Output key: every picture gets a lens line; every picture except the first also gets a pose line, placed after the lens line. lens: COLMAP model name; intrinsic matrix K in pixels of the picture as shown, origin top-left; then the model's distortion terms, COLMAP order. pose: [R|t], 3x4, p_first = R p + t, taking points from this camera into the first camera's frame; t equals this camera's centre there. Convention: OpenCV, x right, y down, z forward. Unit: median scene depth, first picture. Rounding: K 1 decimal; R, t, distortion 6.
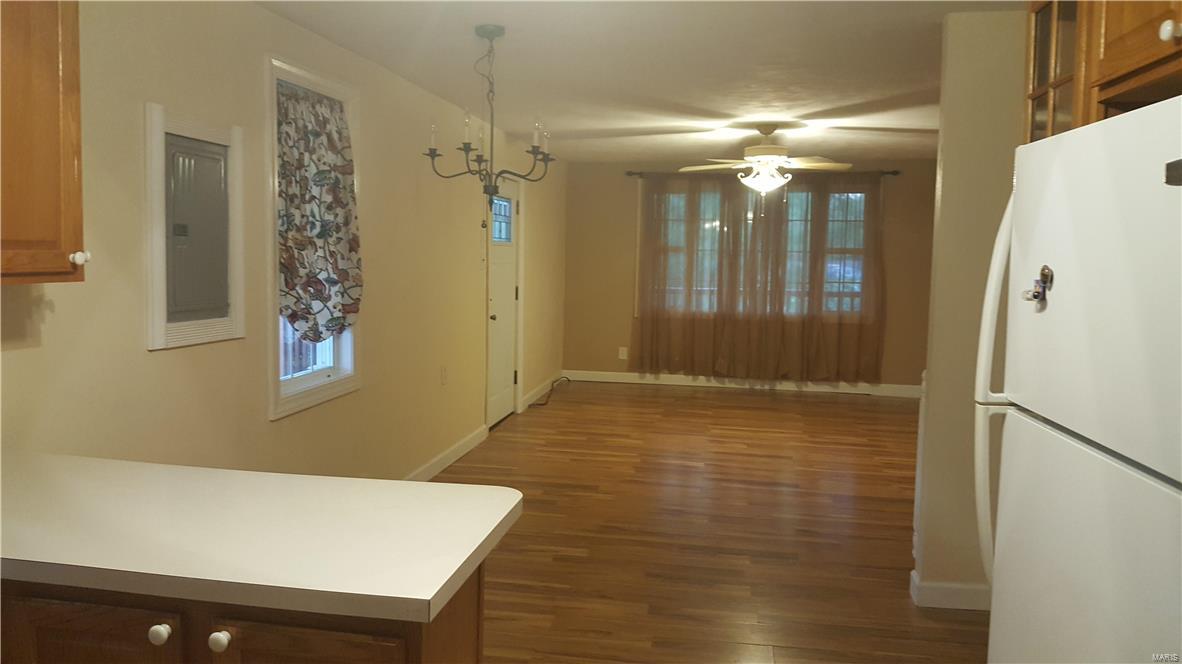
lens RADIAL K [[898.6, 0, 560.3], [0, 898.6, 324.0], [0, 0, 1]] dist [0.185680, -0.365377]
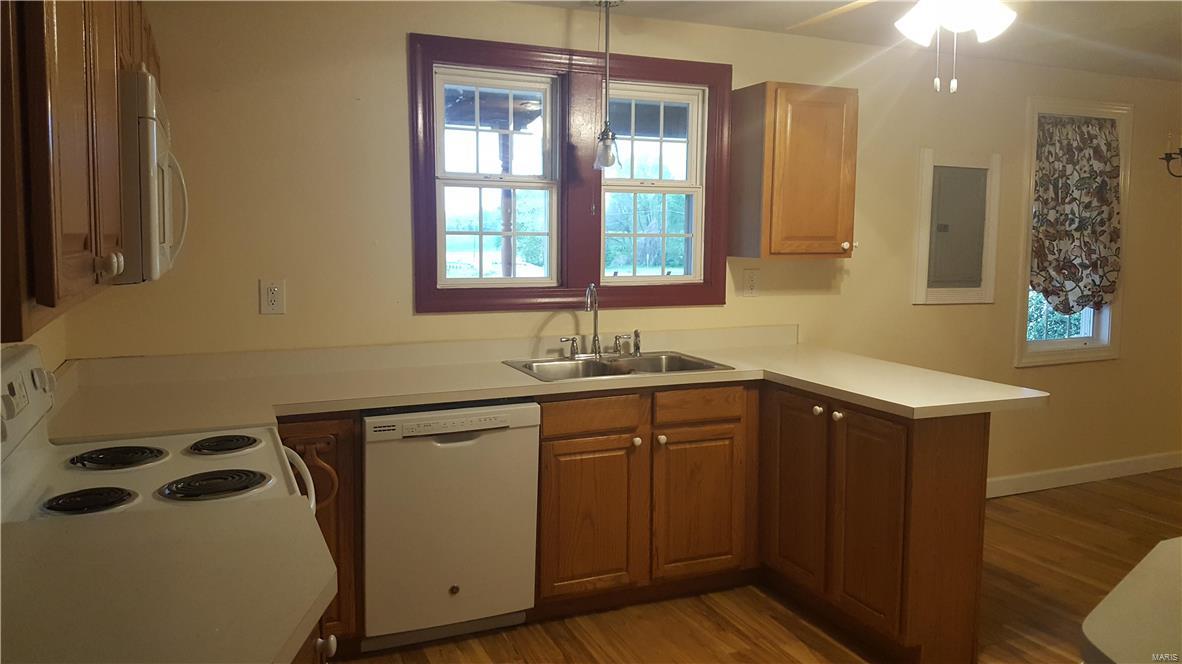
lens RADIAL K [[866.1, 0, 589.1], [0, 866.1, 306.0], [0, 0, 1]] dist [0.000062, -0.000234]
pose [[0.578519, 0.054135, -0.813870, 0.325160], [-0.062728, 0.997793, 0.021780, 0.024696], [0.813253, 0.038452, 0.580638, -0.236524]]
